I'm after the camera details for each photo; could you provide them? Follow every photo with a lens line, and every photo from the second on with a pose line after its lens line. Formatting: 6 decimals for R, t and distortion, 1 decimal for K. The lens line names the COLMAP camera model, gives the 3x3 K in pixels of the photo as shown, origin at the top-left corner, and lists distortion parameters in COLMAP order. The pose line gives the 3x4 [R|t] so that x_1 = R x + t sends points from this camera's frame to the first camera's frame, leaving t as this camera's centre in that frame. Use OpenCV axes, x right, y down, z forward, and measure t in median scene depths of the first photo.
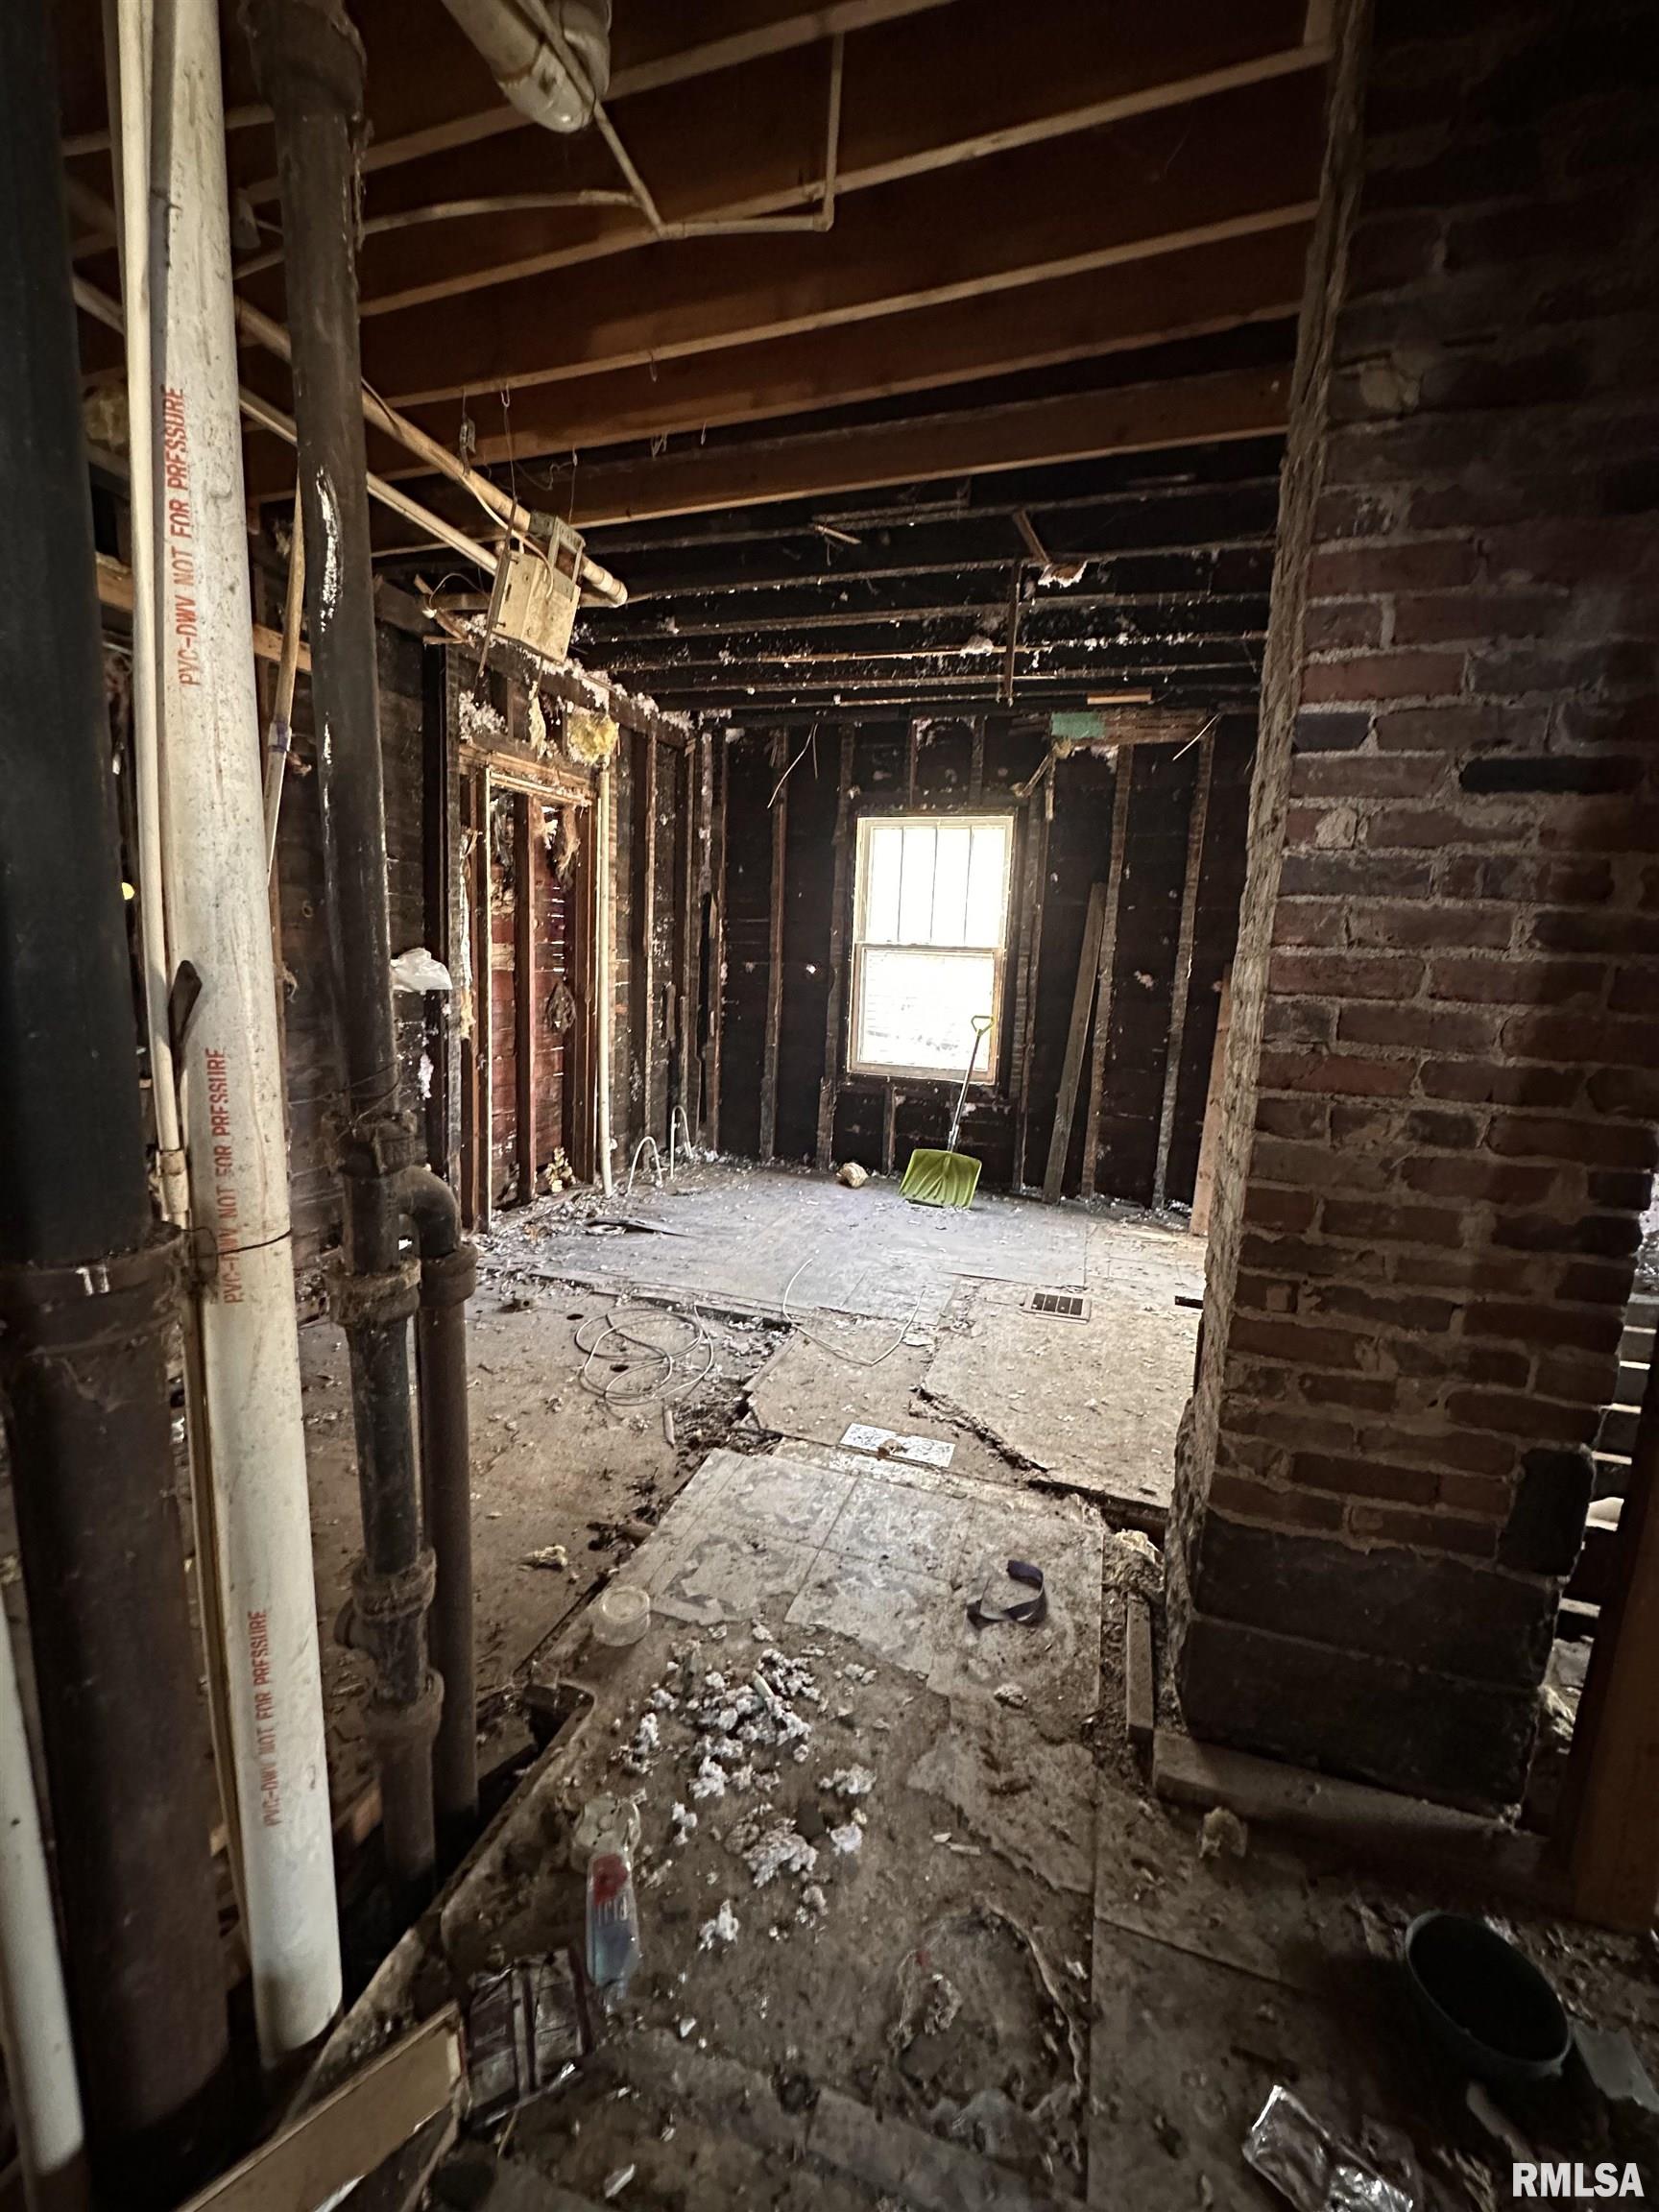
lens RADIAL K [[878.4, 0, 829.5], [0, 878.4, 1106.0], [0, 0, 1]] dist [-0.000576, 0.000080]
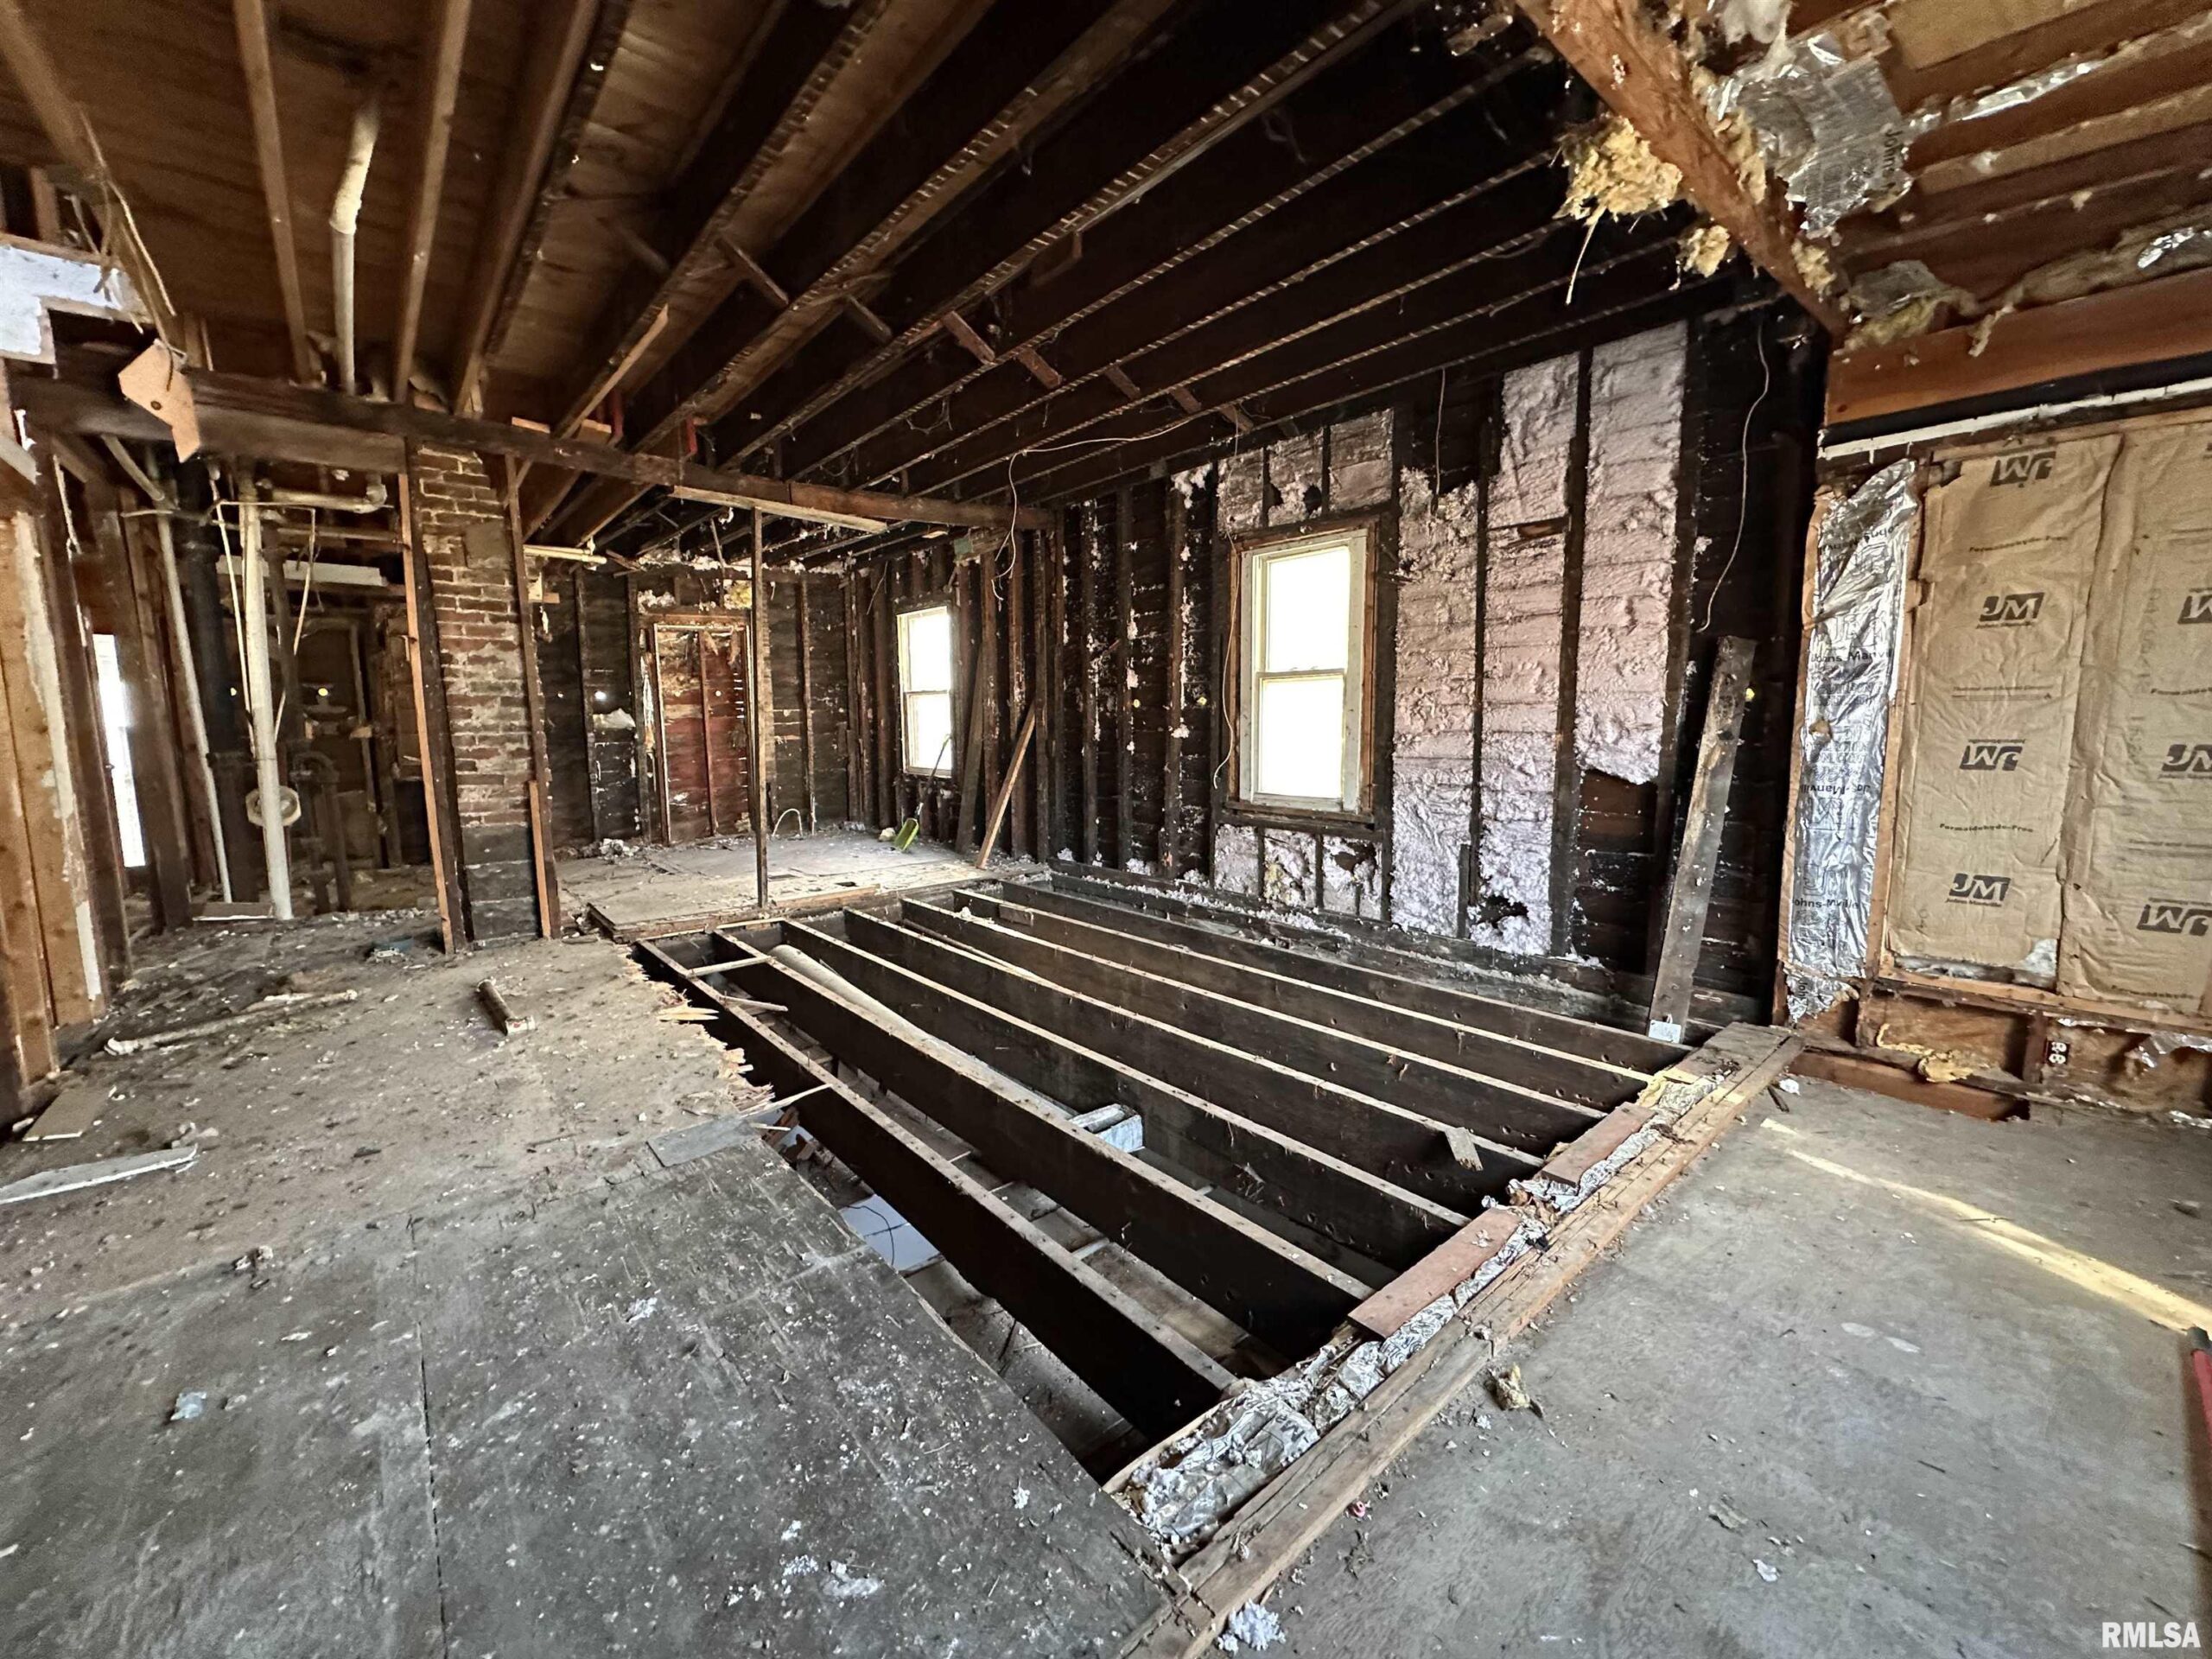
lens RADIAL K [[878.4, 0, 1107.4], [0, 878.4, 823.3], [0, 0, 1]] dist [-0.000576, 0.000080]
pose [[0.848659, 0.013900, -0.528757, 1.429716], [-0.036259, 0.998832, -0.031939, 0.110549], [0.527695, 0.046277, 0.848172, -0.182576]]
